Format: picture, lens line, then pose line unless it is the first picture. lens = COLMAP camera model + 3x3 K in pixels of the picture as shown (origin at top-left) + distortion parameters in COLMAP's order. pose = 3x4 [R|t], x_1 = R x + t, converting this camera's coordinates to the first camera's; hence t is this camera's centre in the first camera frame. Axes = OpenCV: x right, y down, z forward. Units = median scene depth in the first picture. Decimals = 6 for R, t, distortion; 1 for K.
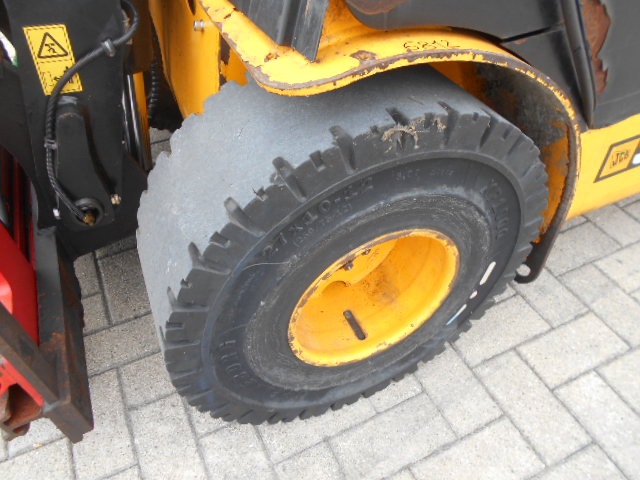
lens RADIAL K [[490.2, 0, 318.6], [0, 490.2, 242.8], [0, 0, 1]] dist [0.004409, 0.007830]
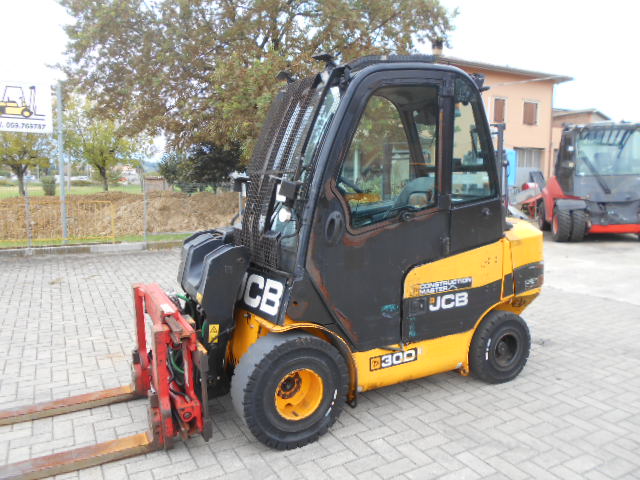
lens RADIAL K [[490.2, 0, 318.6], [0, 490.2, 236.6], [0, 0, 1]] dist [0.004409, 0.007830]
pose [[0.998169, 0.003251, 0.060406, 0.050278], [0.034943, 0.784135, -0.619605, 1.789677], [-0.049381, 0.620581, 0.782586, -3.116522]]
